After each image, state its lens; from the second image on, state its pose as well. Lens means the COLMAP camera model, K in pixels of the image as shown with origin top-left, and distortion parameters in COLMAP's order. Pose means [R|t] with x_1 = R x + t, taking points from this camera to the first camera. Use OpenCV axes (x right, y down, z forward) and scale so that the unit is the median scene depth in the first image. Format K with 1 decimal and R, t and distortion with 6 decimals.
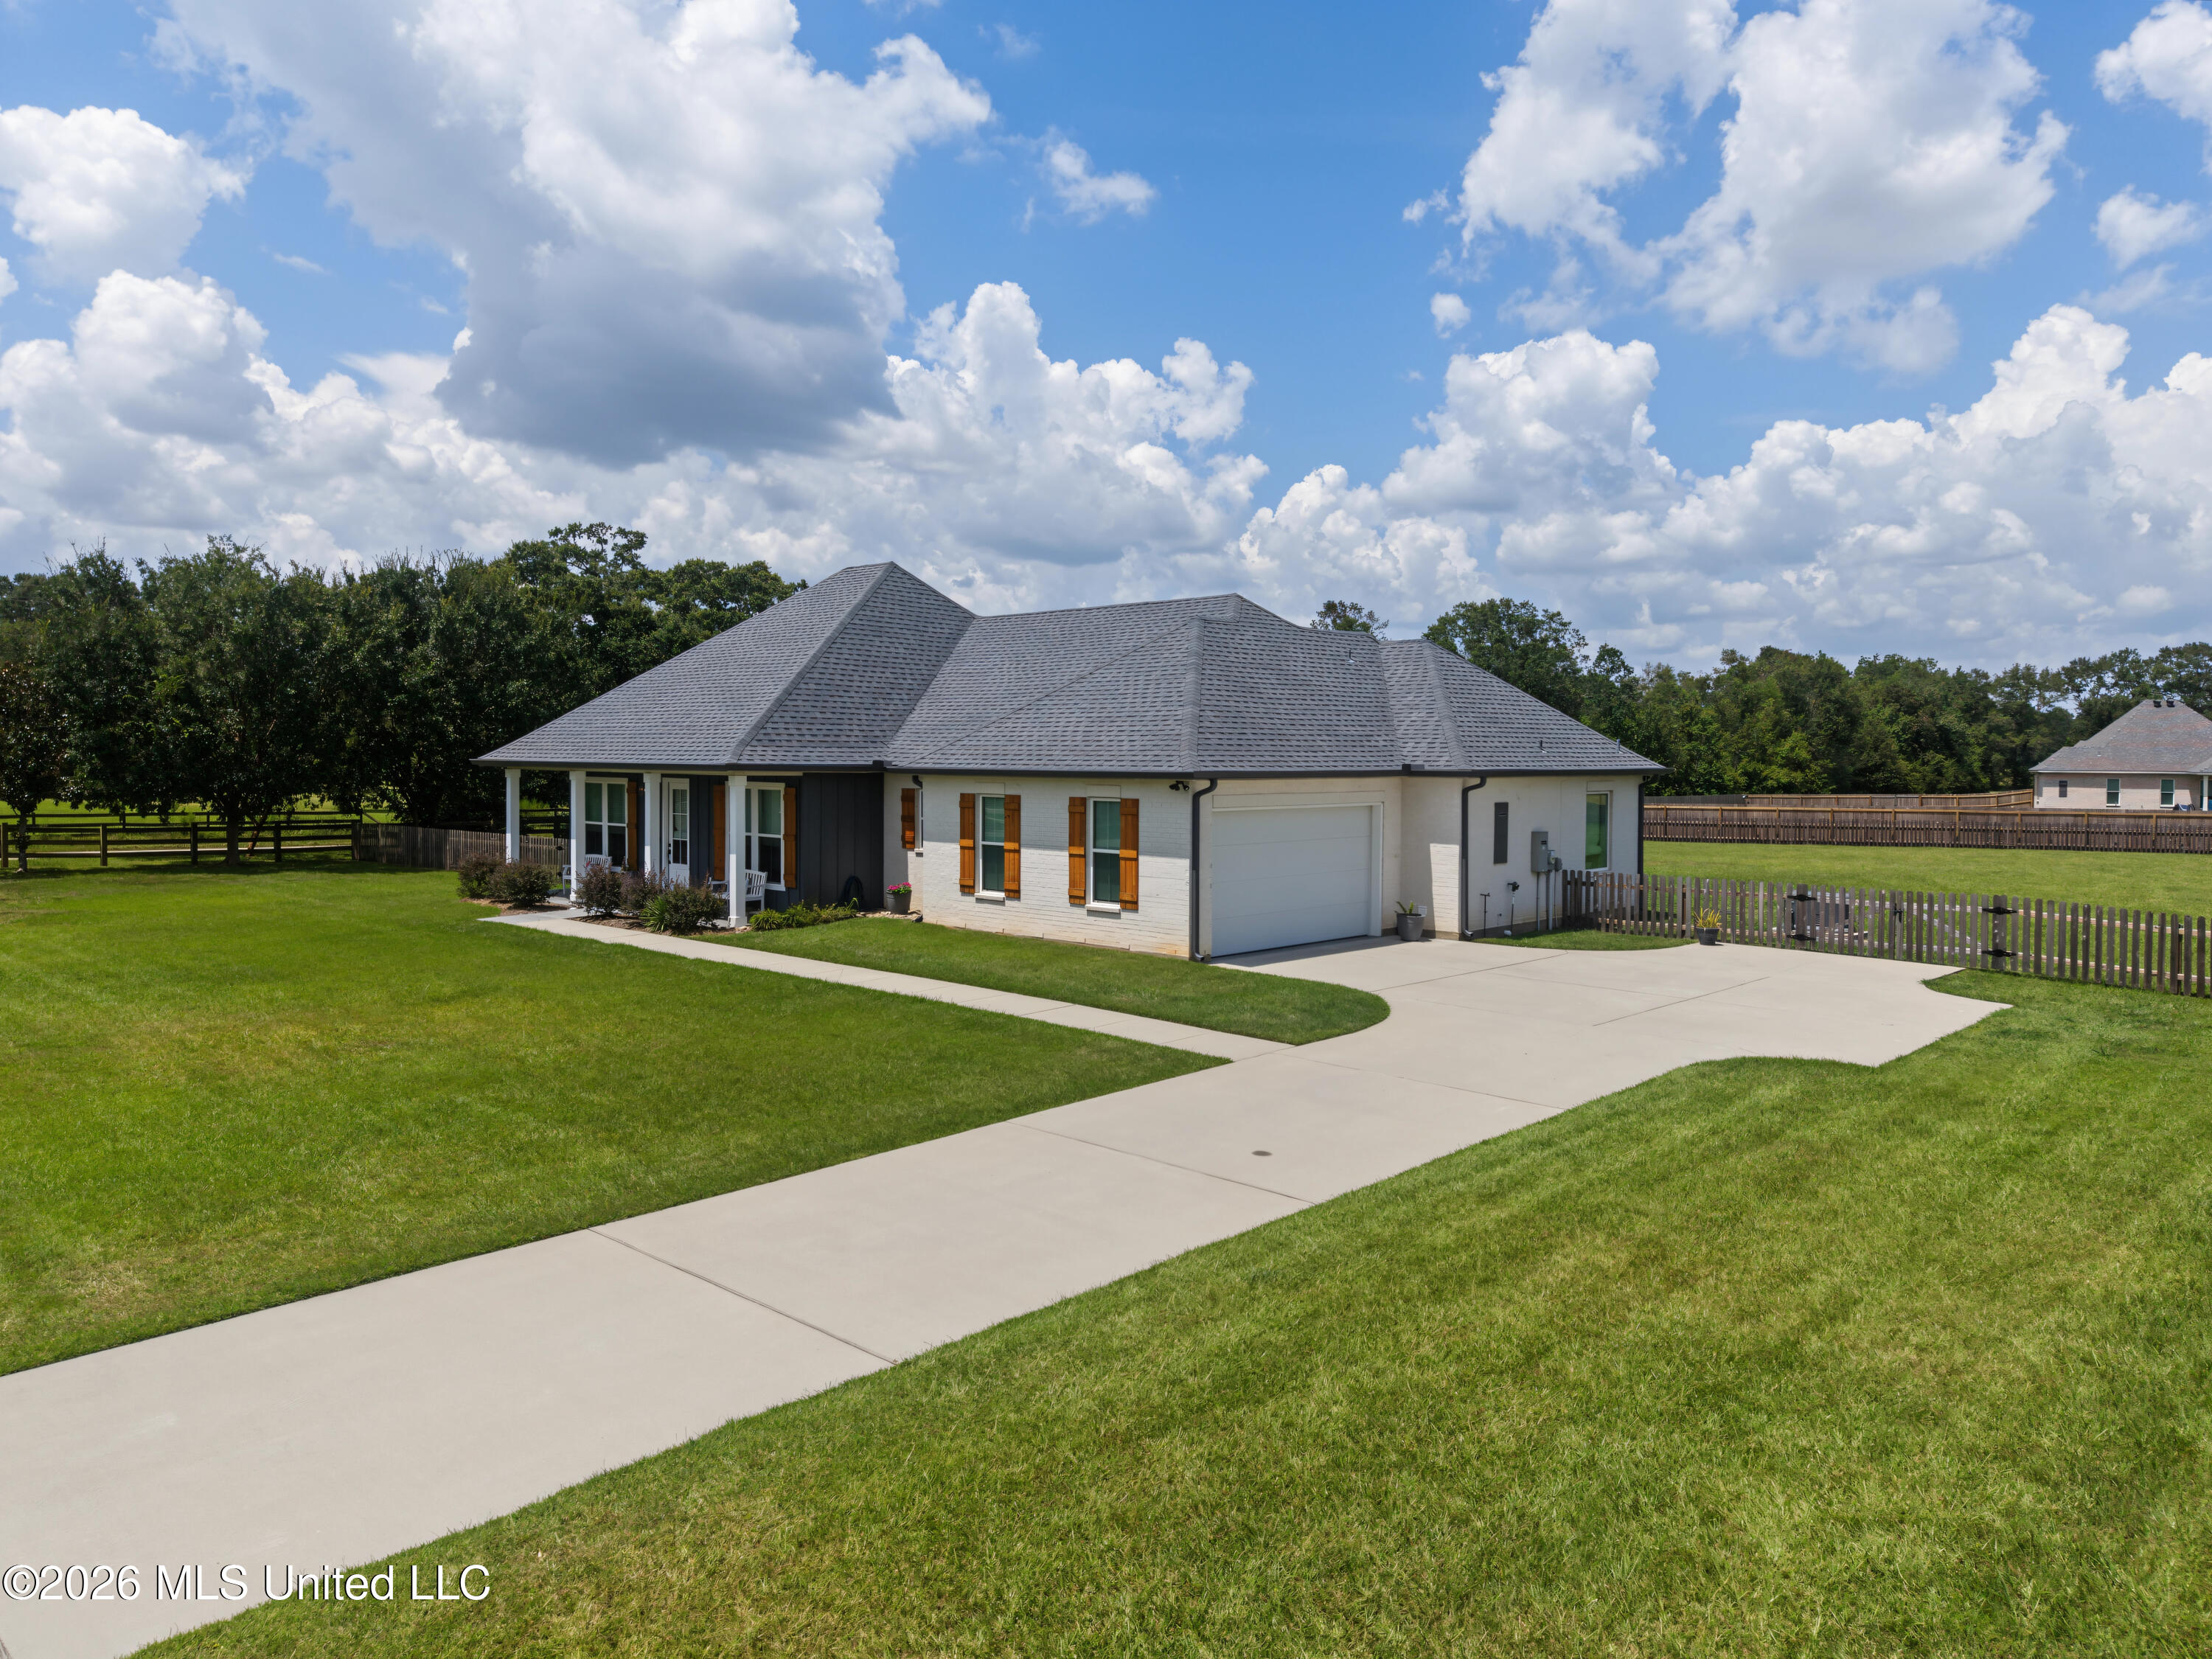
lens RADIAL K [[1539.7, 0, 1106.0], [0, 1539.7, 829.5], [0, 0, 1]] dist [0.053627, -0.076422]
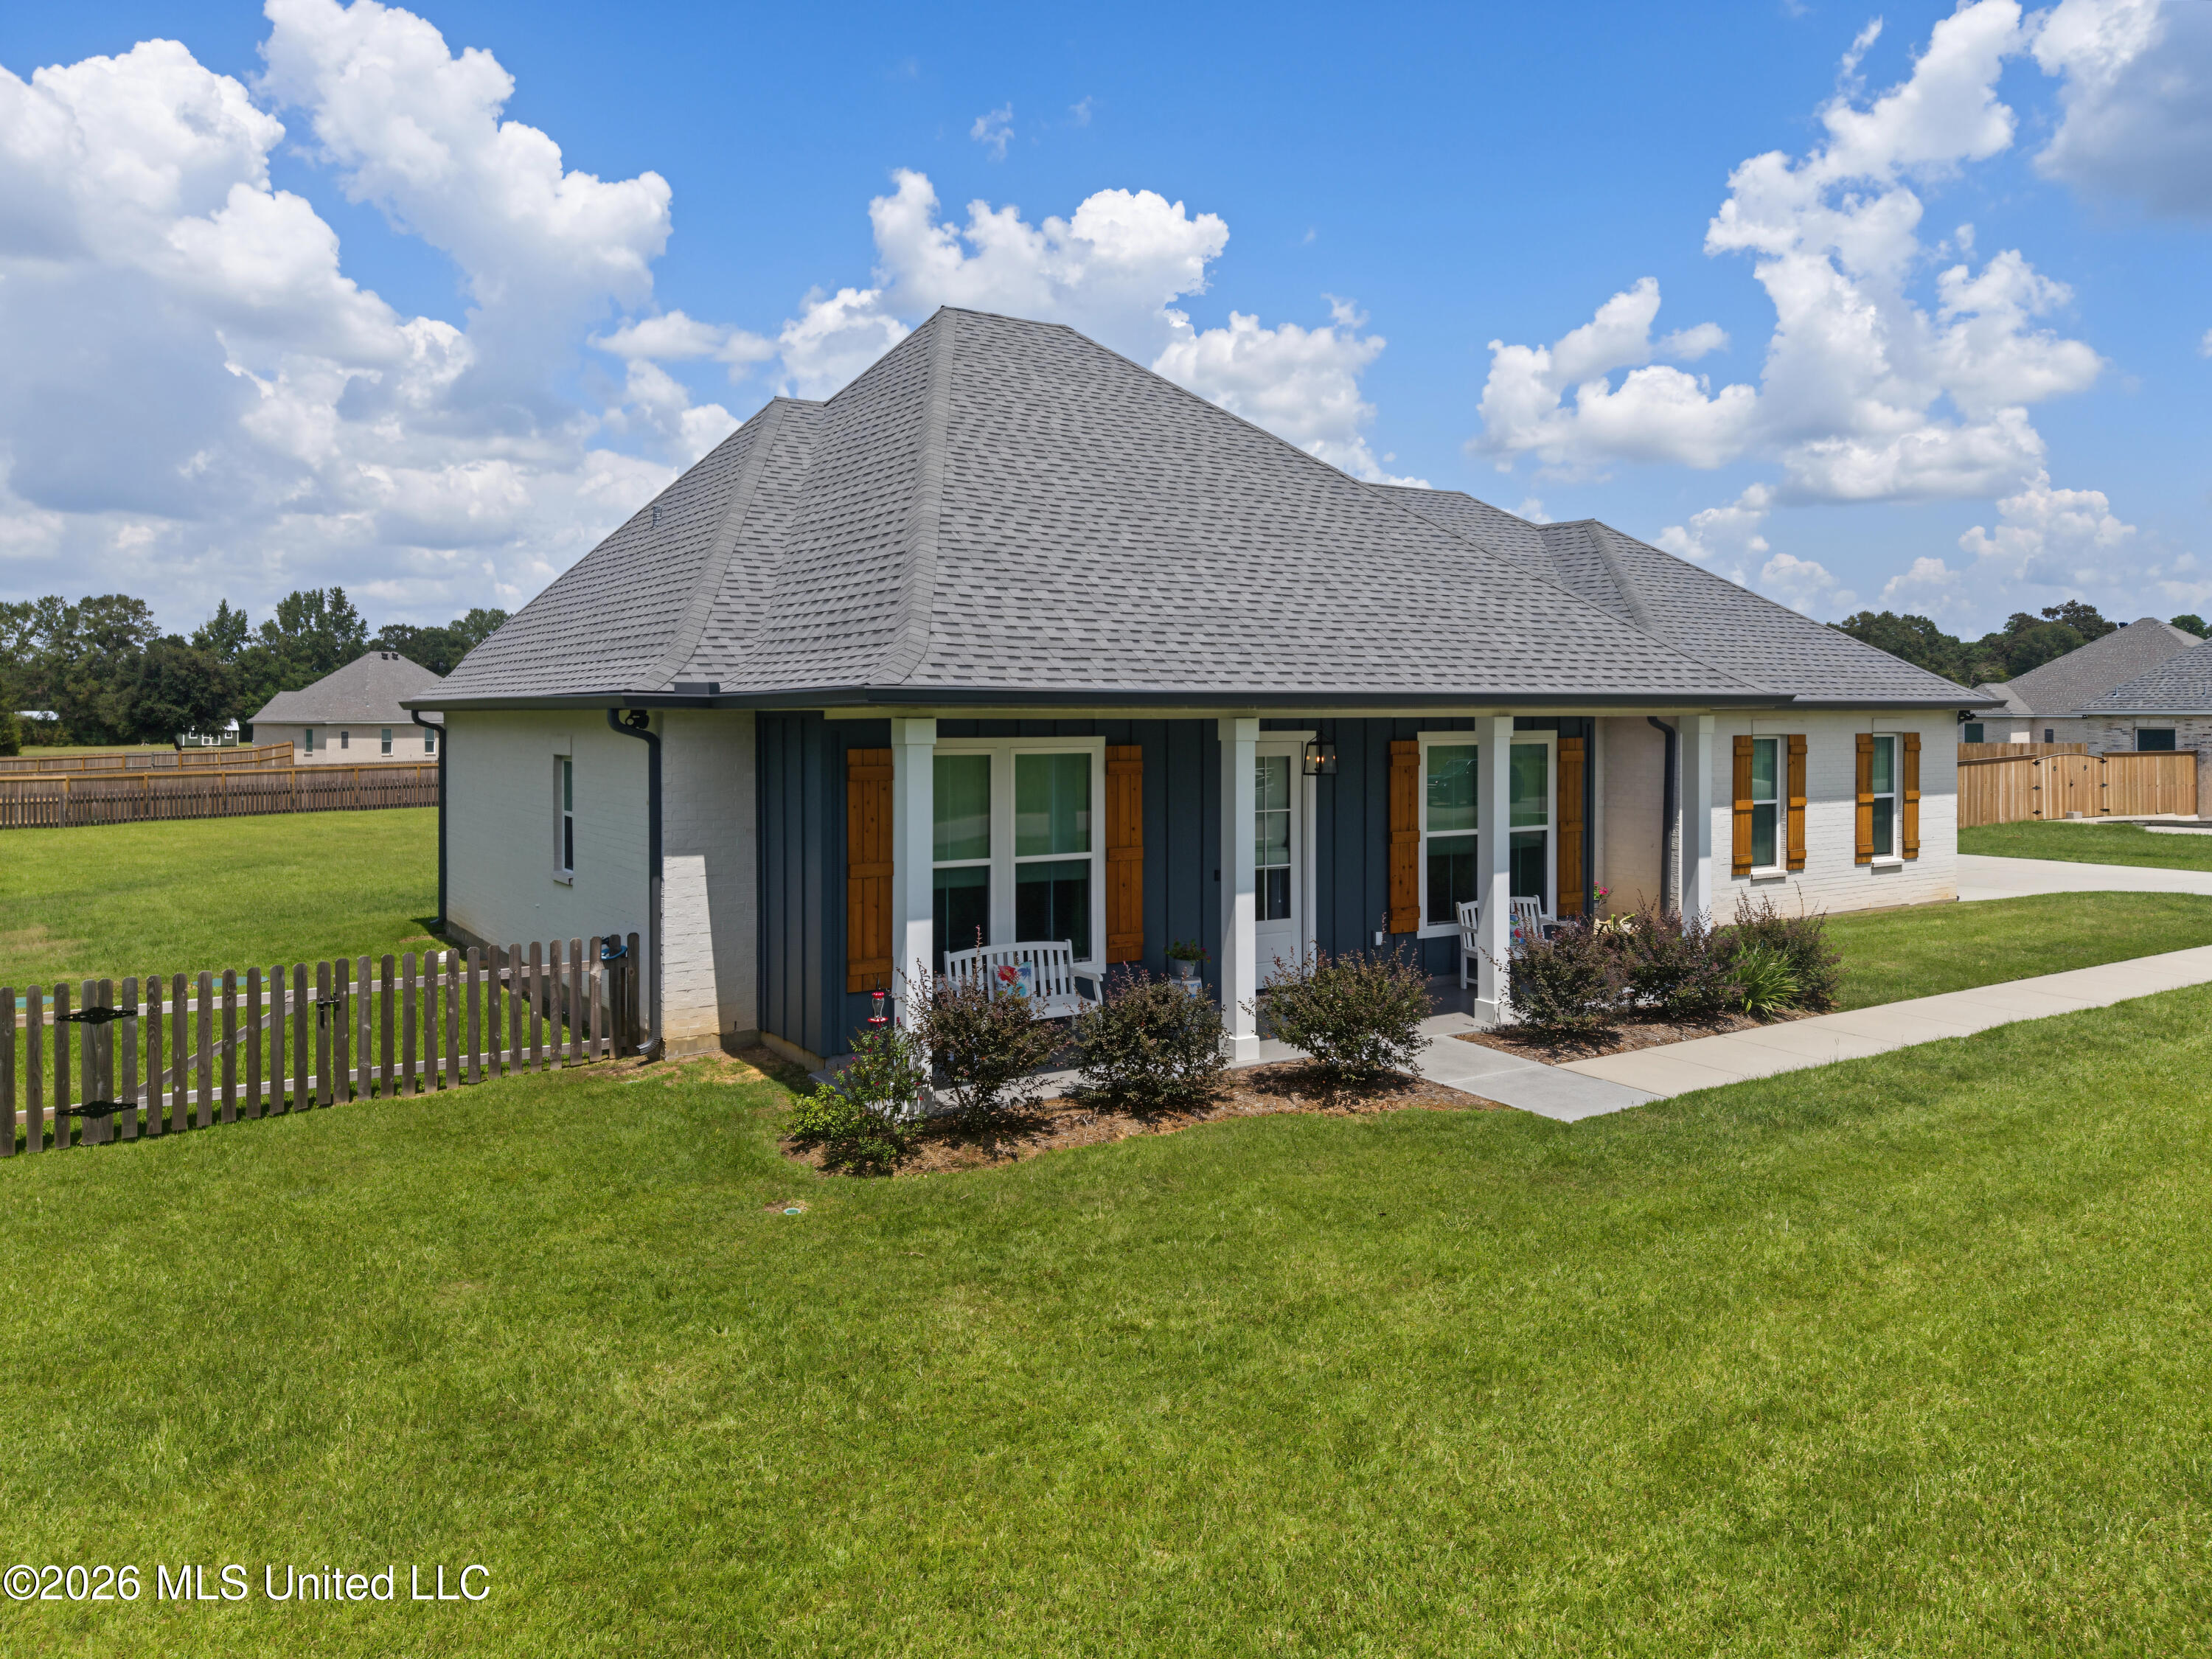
lens RADIAL K [[1539.7, 0, 1106.0], [0, 1539.7, 829.5], [0, 0, 1]] dist [0.053627, -0.076422]
pose [[0.222460, -0.079560, 0.971690, -0.415972], [0.052645, 0.996191, 0.069514, -0.022097], [-0.973519, 0.035690, 0.225801, 0.545556]]
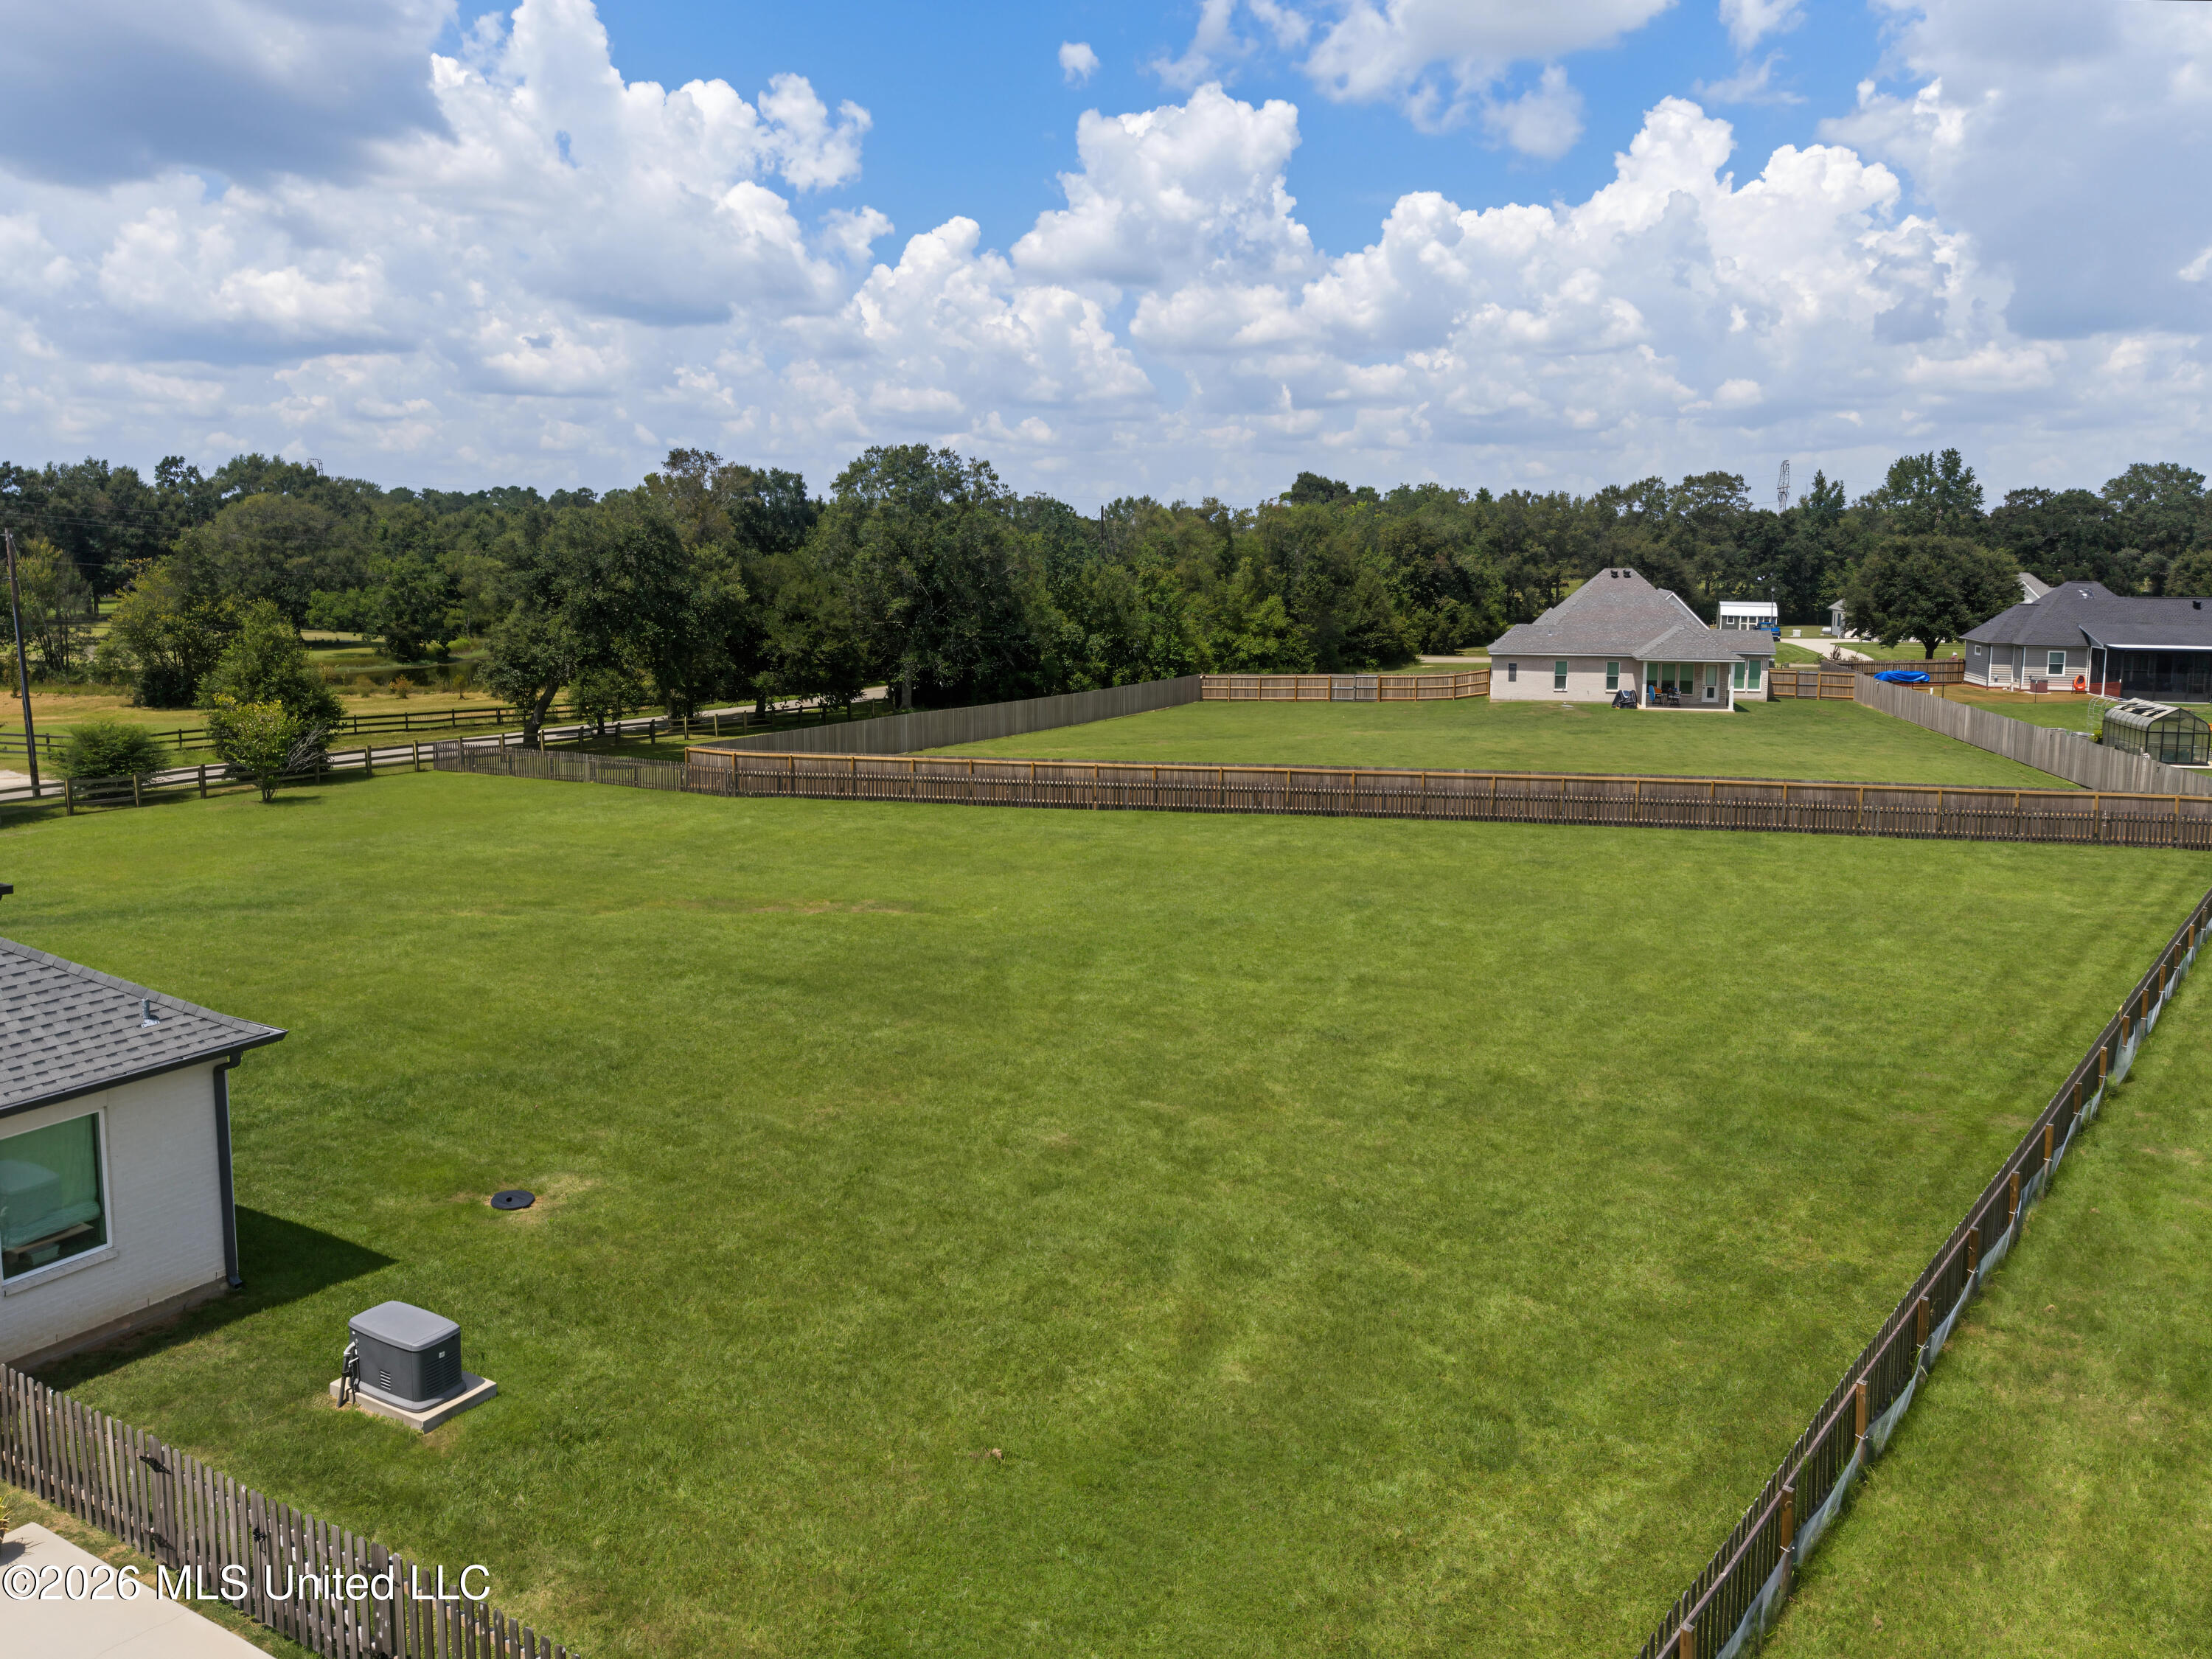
lens RADIAL K [[1649.5, 0, 1167.2], [0, 1649.5, 731.4], [0, 0, 1]] dist [0.032840, -0.034590]
pose [[0.967780, -0.031271, 0.249847, 0.306347], [0.014075, 0.997425, 0.070318, -0.110129], [-0.251402, -0.064536, 0.965729, 0.190680]]
